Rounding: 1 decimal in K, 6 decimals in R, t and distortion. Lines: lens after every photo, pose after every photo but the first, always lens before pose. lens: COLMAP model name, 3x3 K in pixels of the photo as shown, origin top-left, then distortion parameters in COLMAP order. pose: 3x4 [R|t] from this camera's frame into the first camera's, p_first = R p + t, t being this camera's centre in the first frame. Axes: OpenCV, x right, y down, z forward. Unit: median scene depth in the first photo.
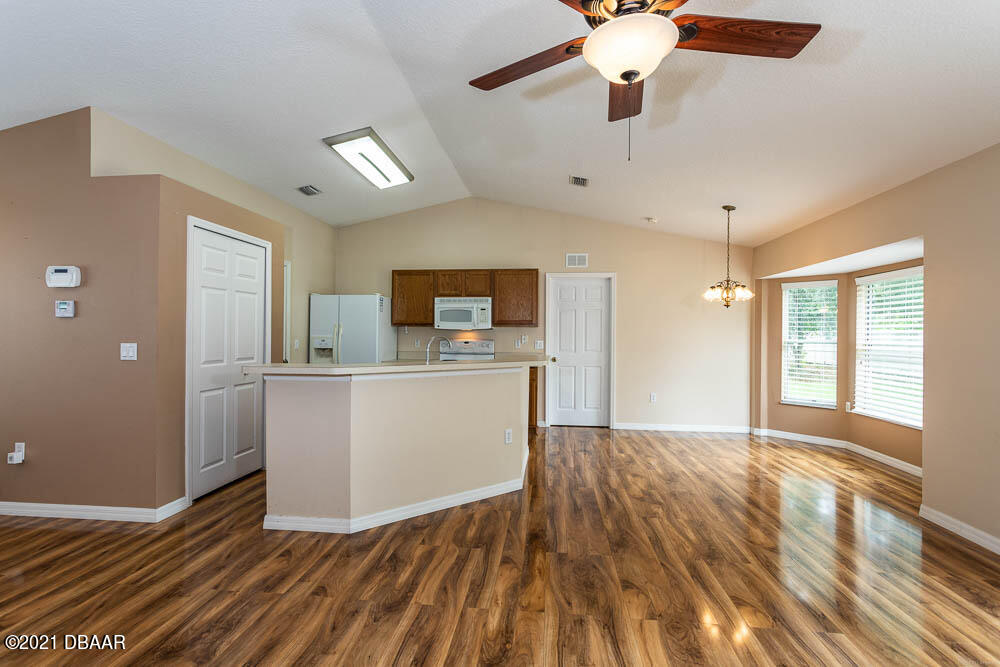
lens RADIAL K [[474.7, 0, 498.0], [0, 474.7, 335.5], [0, 0, 1]] dist [0.000682, 0.001694]
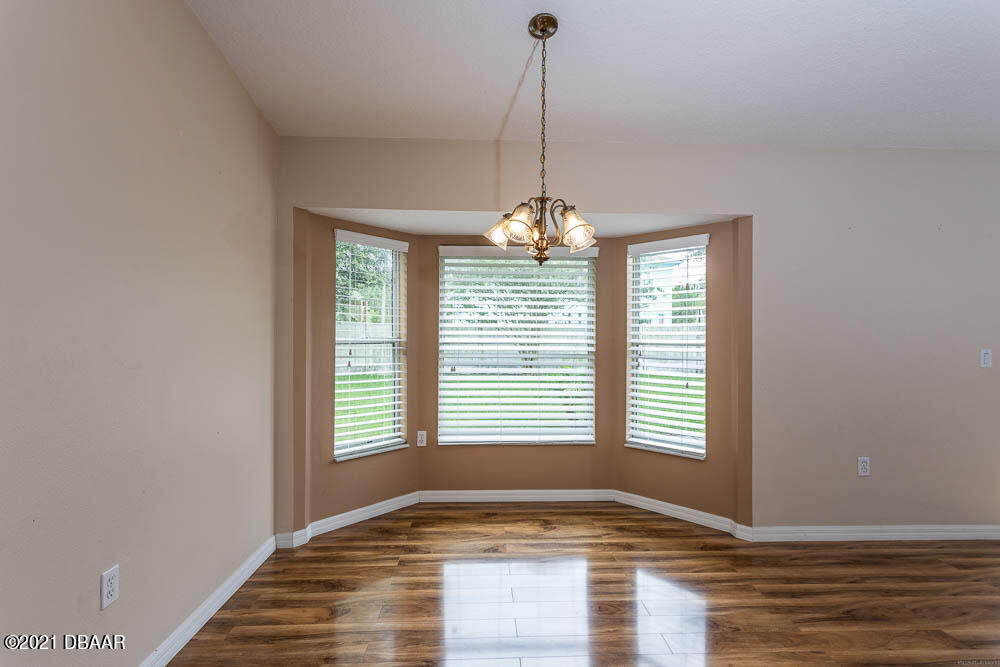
lens RADIAL K [[474.7, 0, 497.2], [0, 474.7, 336.4], [0, 0, 1]] dist [0.000682, 0.001694]
pose [[-0.146092, -0.014355, 0.989167, 0.061354], [-0.001787, 0.999897, 0.014247, -0.001087], [-0.989269, 0.000313, -0.146103, 0.865721]]
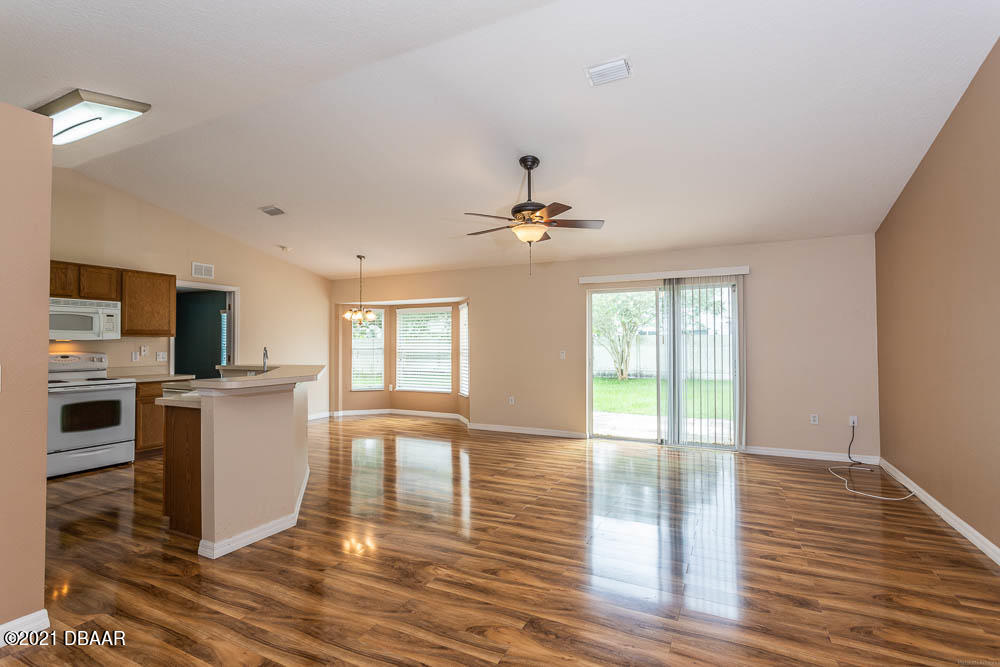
lens RADIAL K [[474.7, 0, 499.3], [0, 474.7, 333.4], [0, 0, 1]] dist [0.000682, 0.001694]
pose [[0.344733, 0.012099, 0.938623, -0.577755], [0.008125, 0.999841, -0.015873, -0.005443], [-0.938666, 0.013098, 0.344580, 0.077523]]
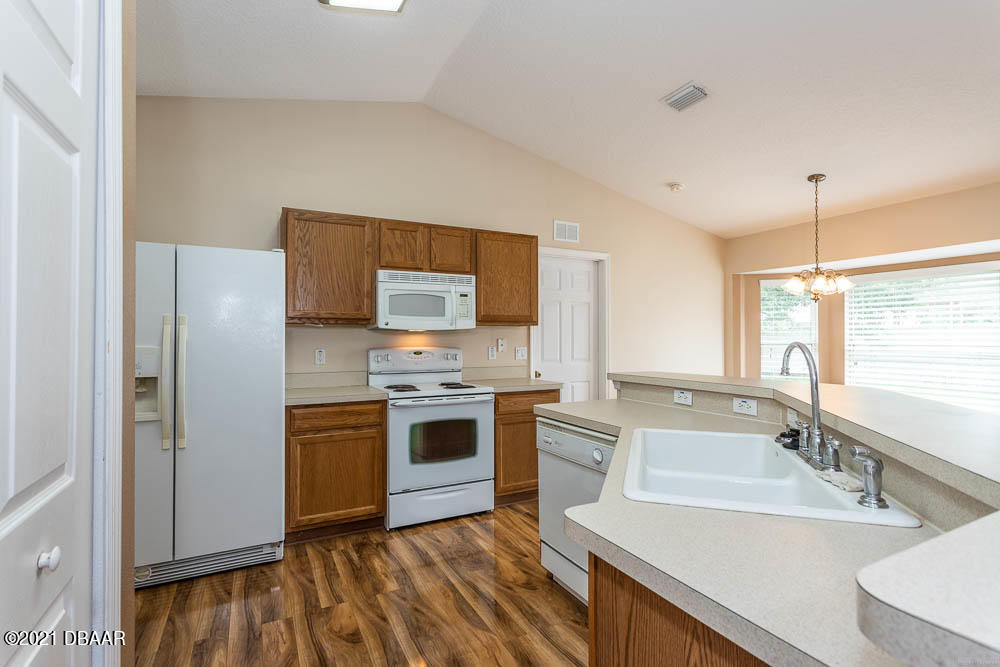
lens RADIAL K [[474.7, 0, 495.5], [0, 474.7, 334.0], [0, 0, 1]] dist [0.000682, 0.001694]
pose [[0.835329, -0.004543, 0.549732, -0.320419], [0.008519, 0.999953, -0.004682, -0.004639], [-0.549685, 0.008594, 0.835328, 0.494825]]
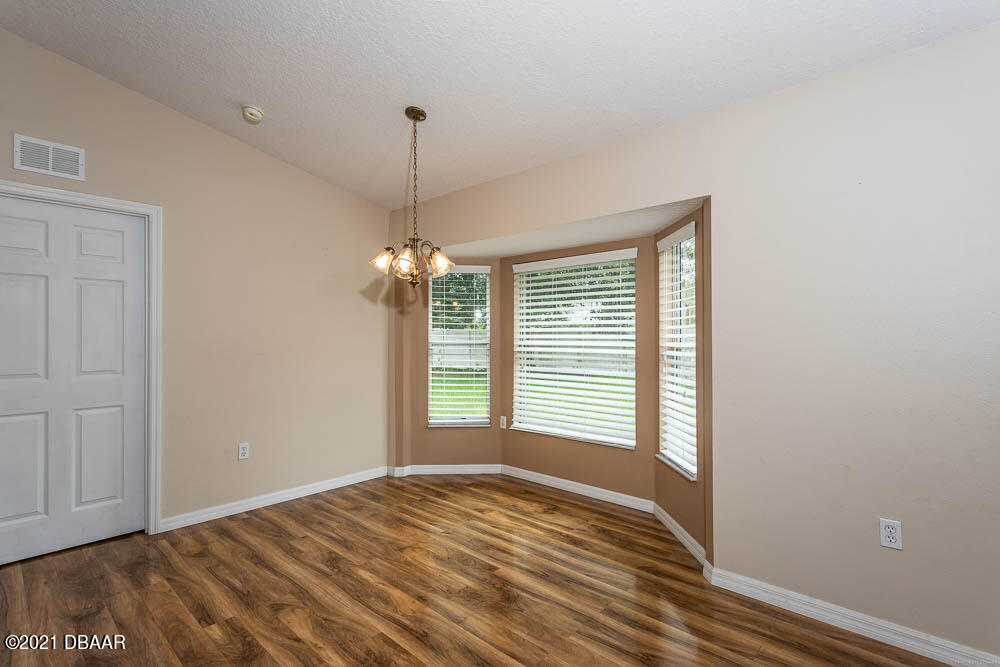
lens RADIAL K [[474.7, 0, 496.6], [0, 474.7, 333.8], [0, 0, 1]] dist [0.000682, 0.001694]
pose [[0.592086, -0.003405, 0.805868, 0.063423], [0.007666, 0.999970, -0.001408, -0.000312], [-0.805838, 0.007011, 0.592094, 0.457895]]
